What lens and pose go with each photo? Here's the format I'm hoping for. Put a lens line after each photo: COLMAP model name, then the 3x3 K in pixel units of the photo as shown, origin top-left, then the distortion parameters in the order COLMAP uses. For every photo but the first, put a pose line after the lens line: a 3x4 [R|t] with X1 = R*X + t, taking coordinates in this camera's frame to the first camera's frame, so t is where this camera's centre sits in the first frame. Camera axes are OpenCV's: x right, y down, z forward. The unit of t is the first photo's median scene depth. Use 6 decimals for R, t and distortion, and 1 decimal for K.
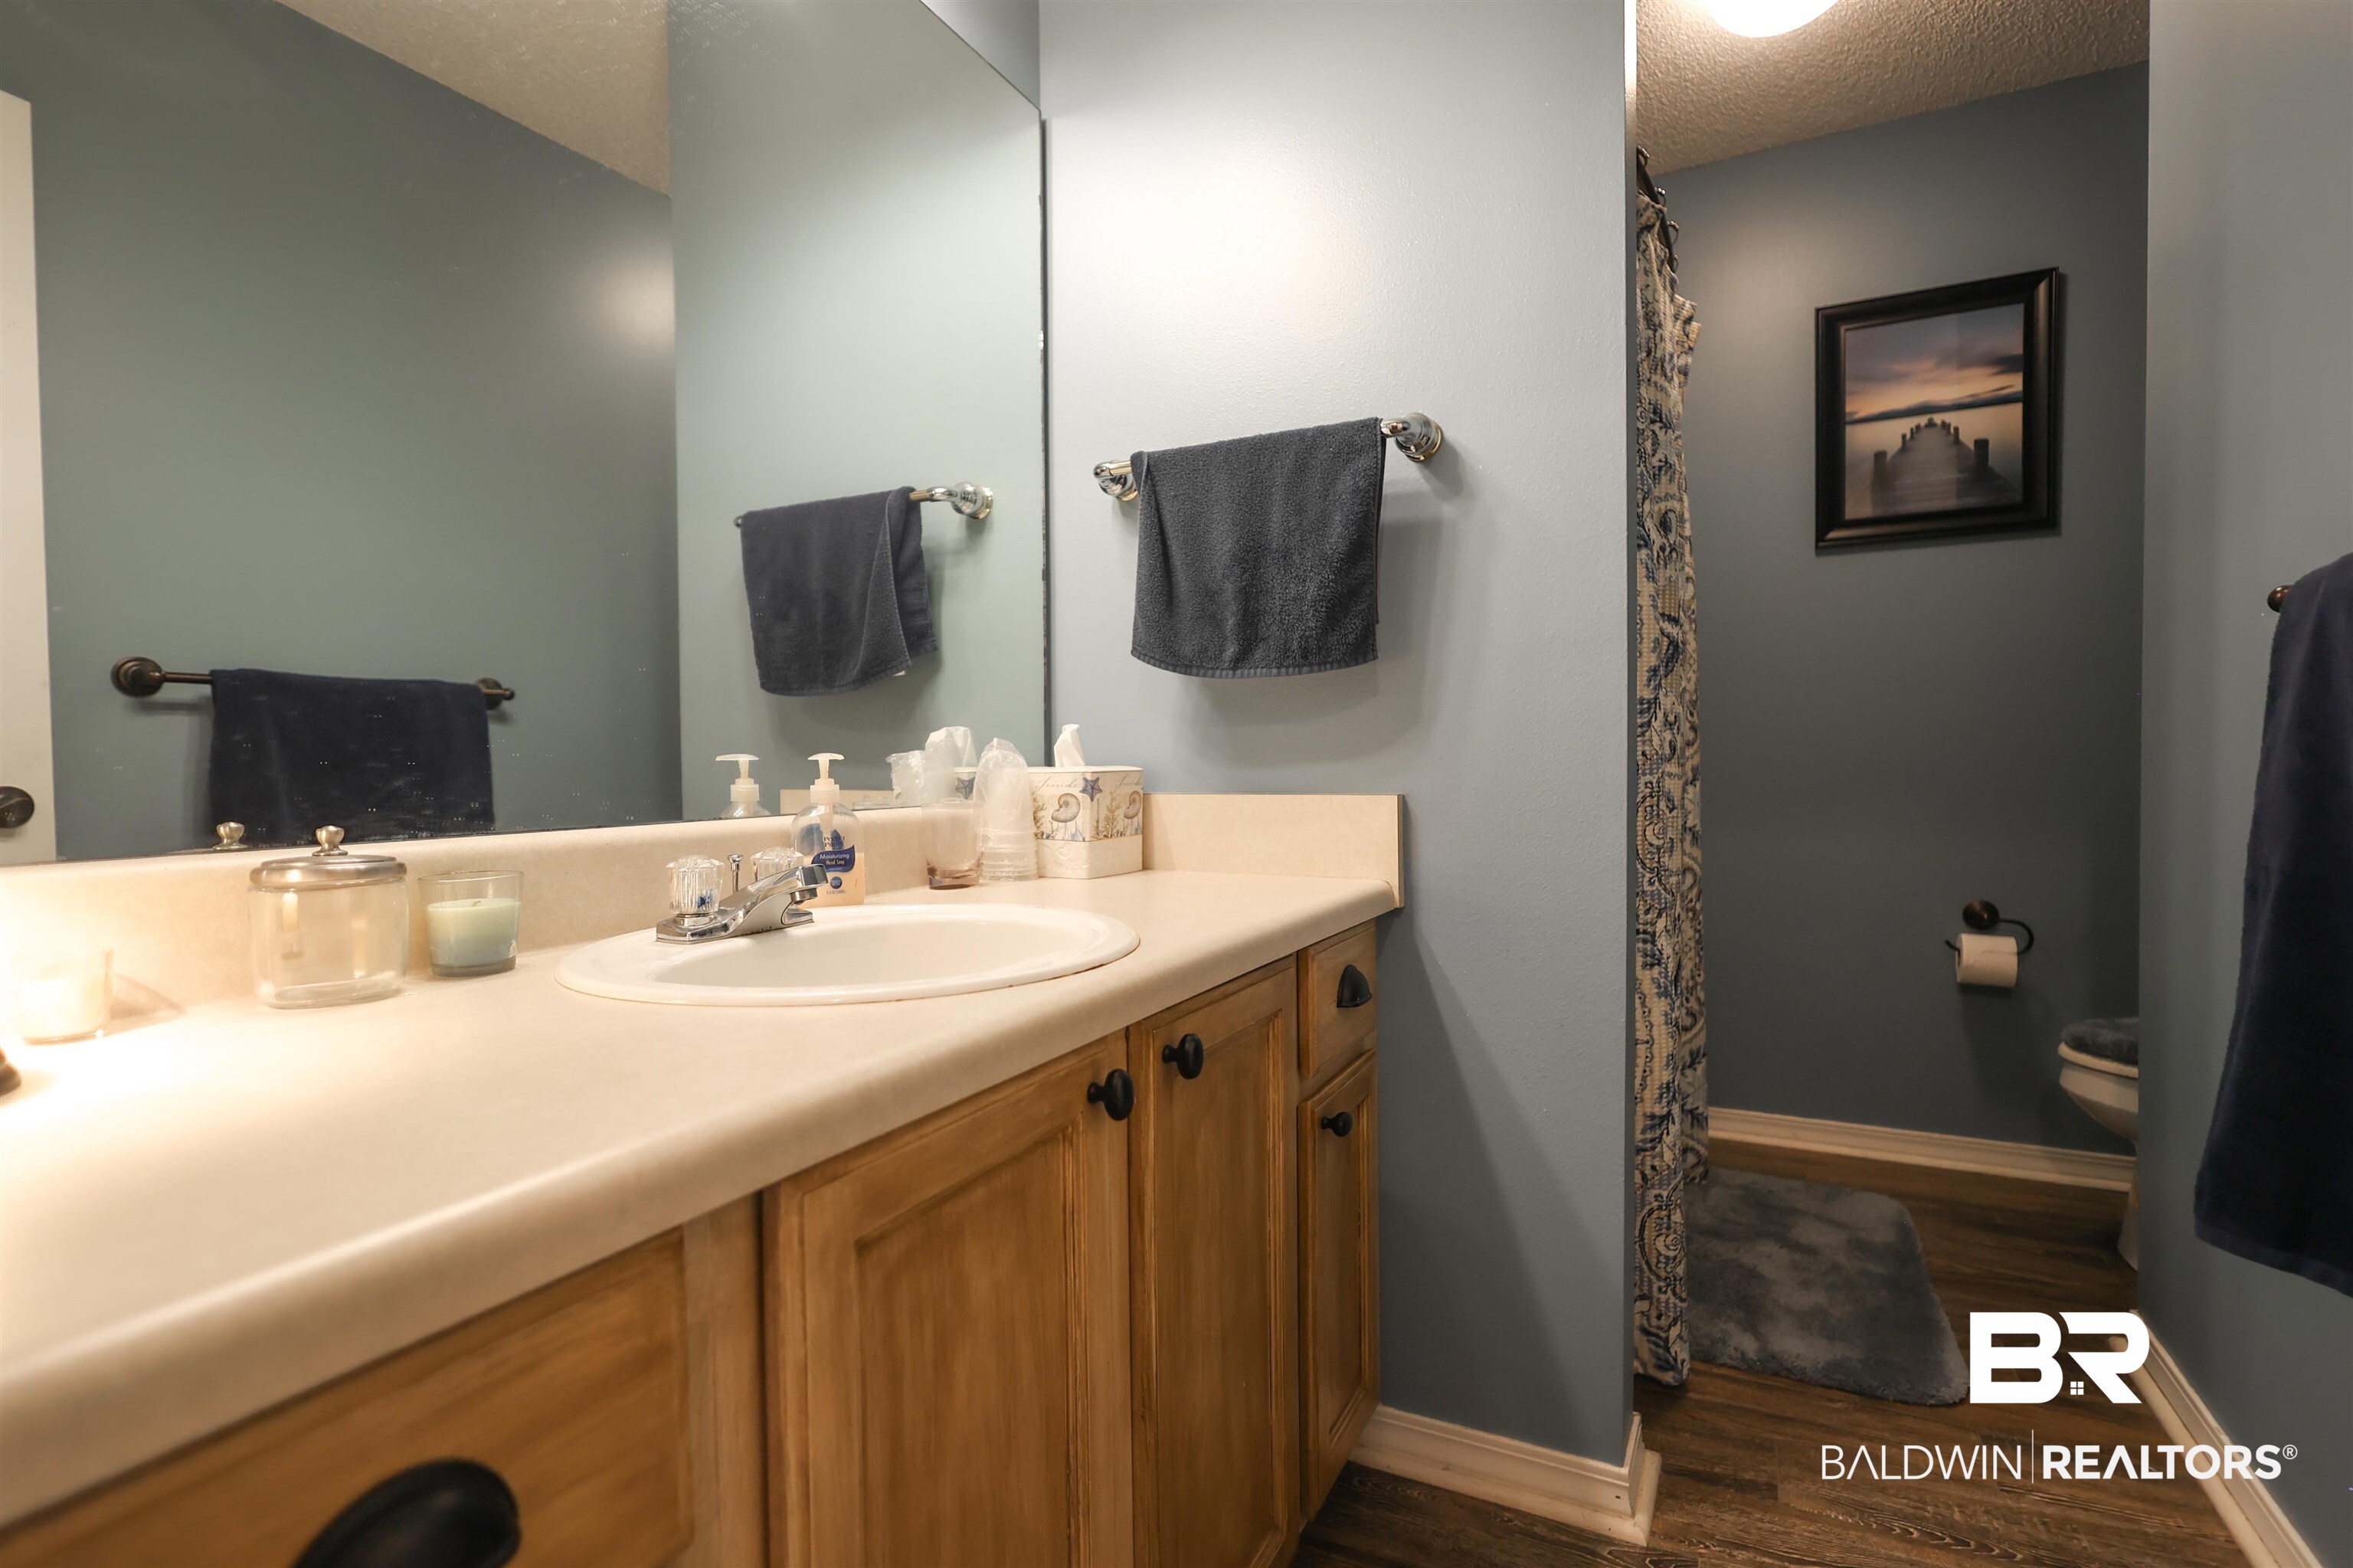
lens RADIAL K [[1123.6, 0, 1178.3], [0, 1123.6, 767.6], [0, 0, 1]] dist [0.003021, 0.001787]
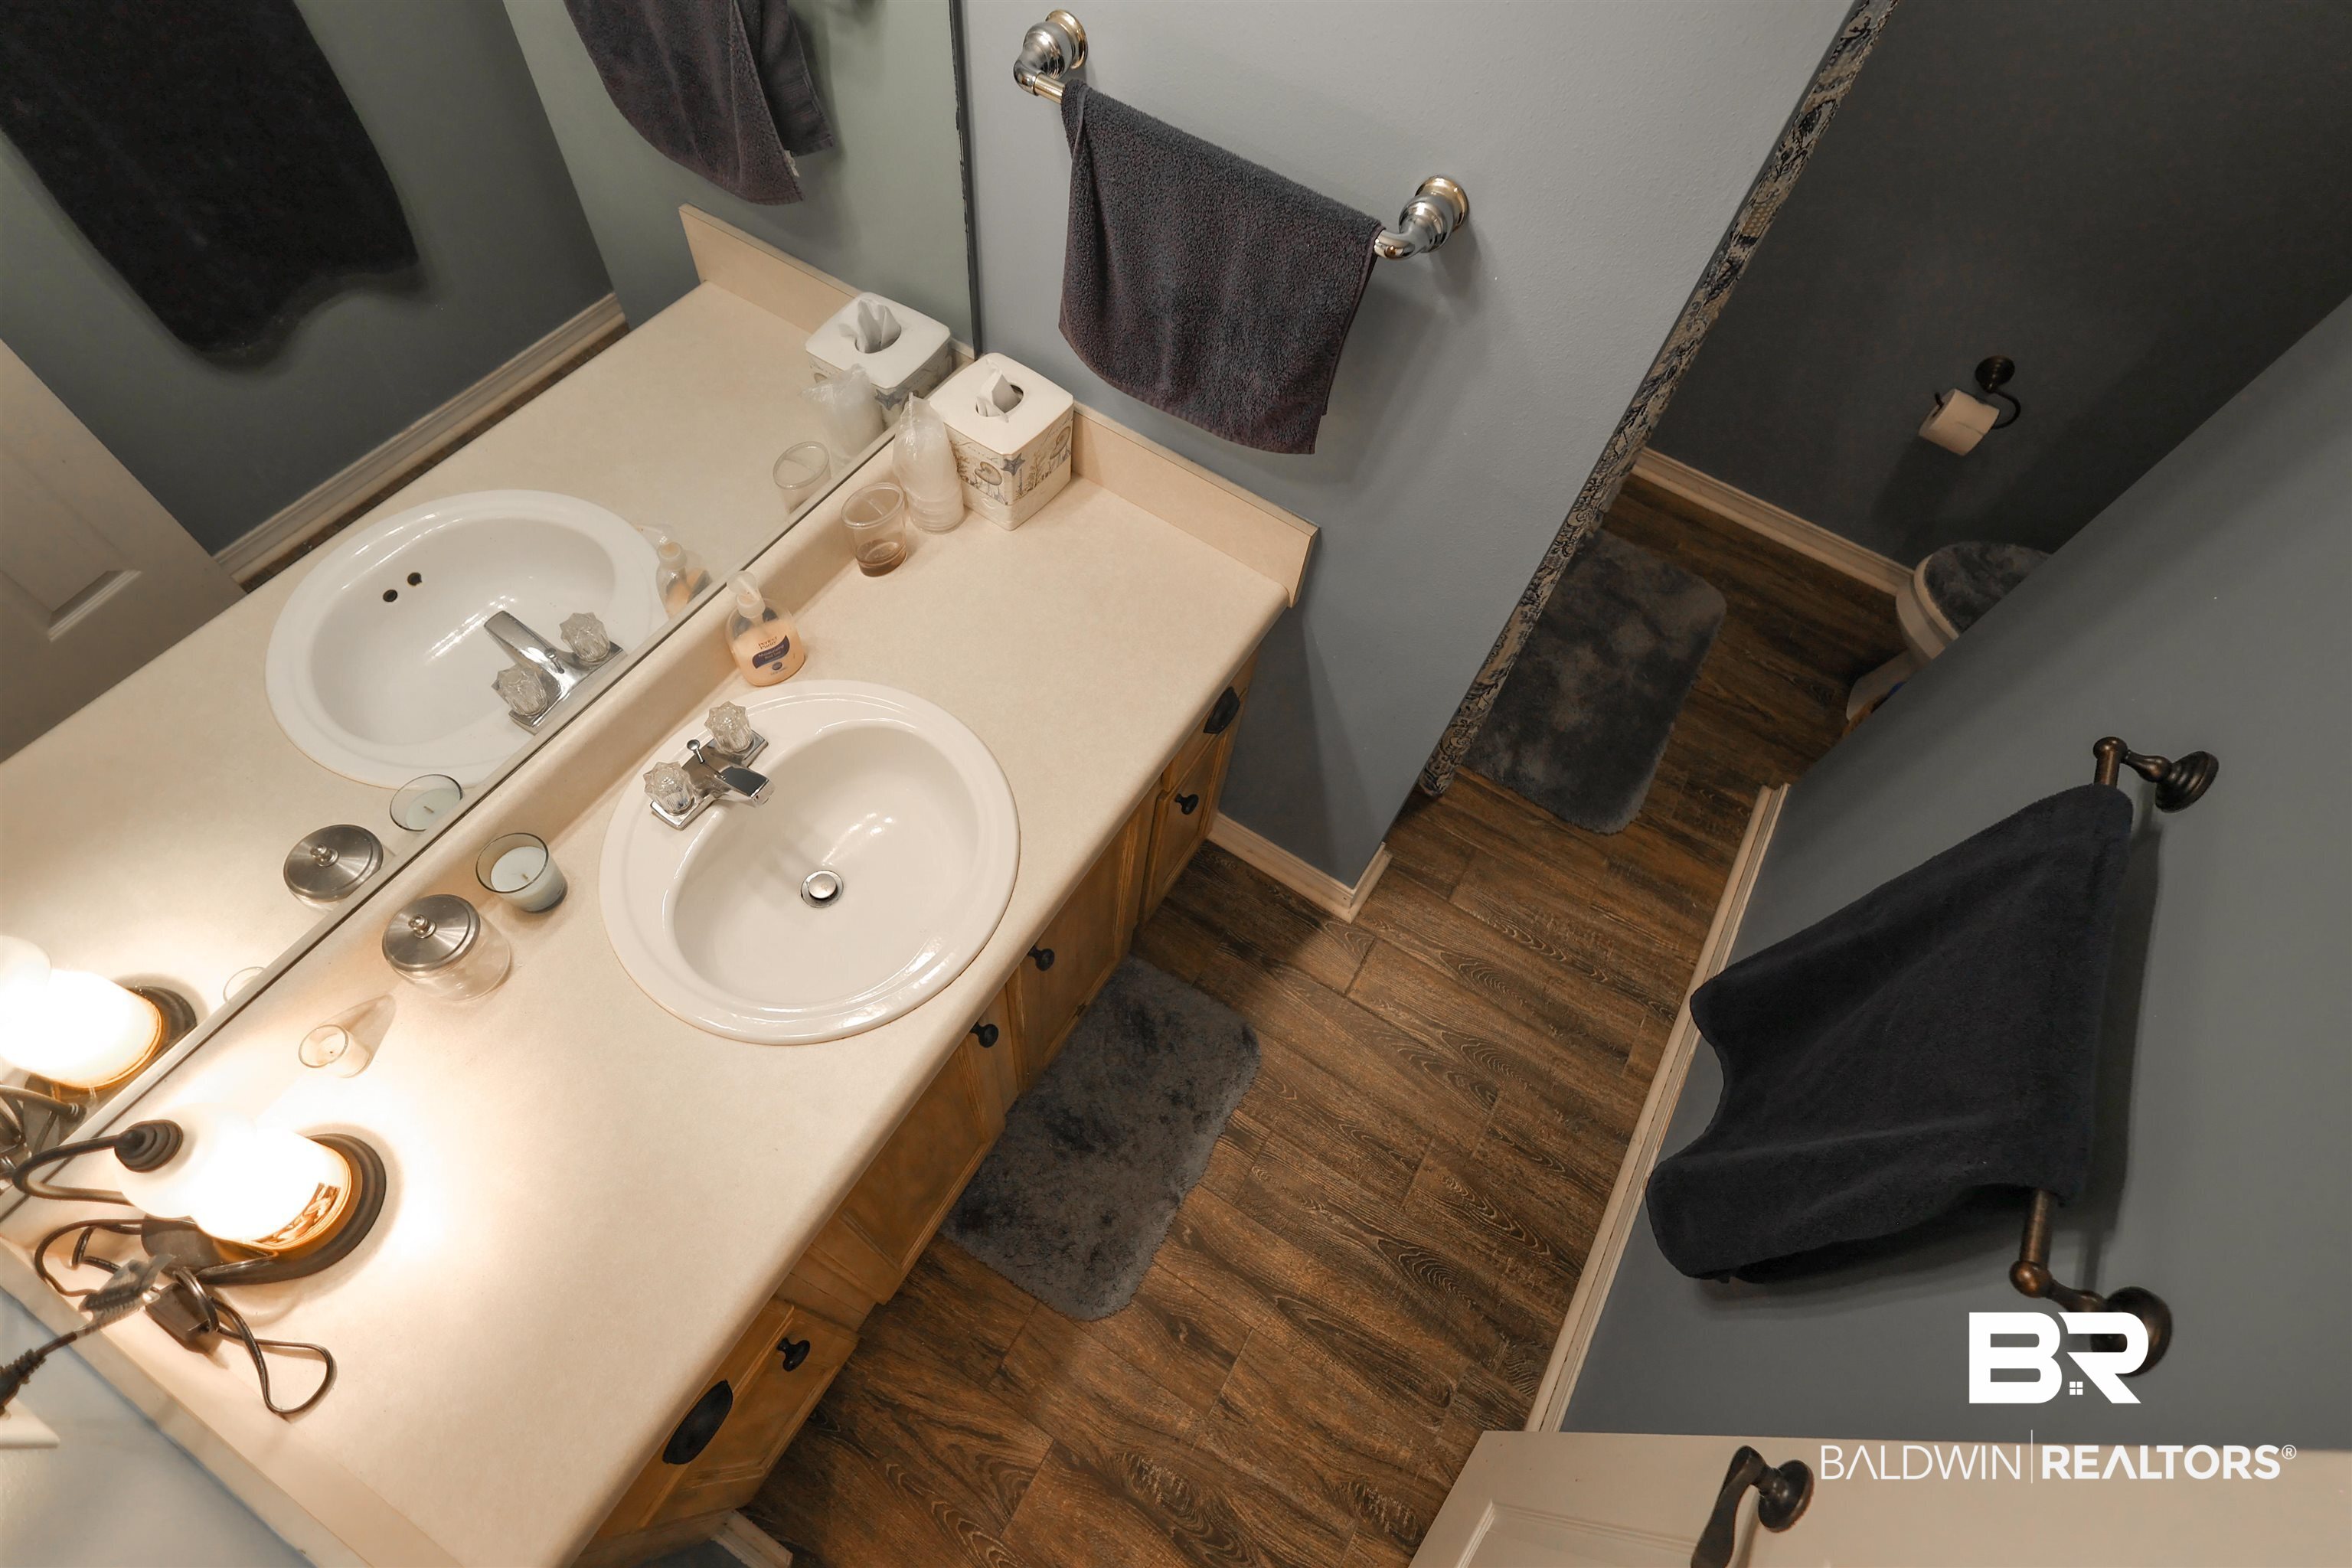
lens RADIAL K [[1134.8, 0, 1171.8], [0, 1134.8, 773.9], [0, 0, 1]] dist [-0.001088, 0.001430]
pose [[0.991675, 0.121711, 0.042032, 0.050340], [-0.098622, 0.508057, 0.855659, -0.691314], [0.082789, -0.852681, 0.515831, 0.262473]]
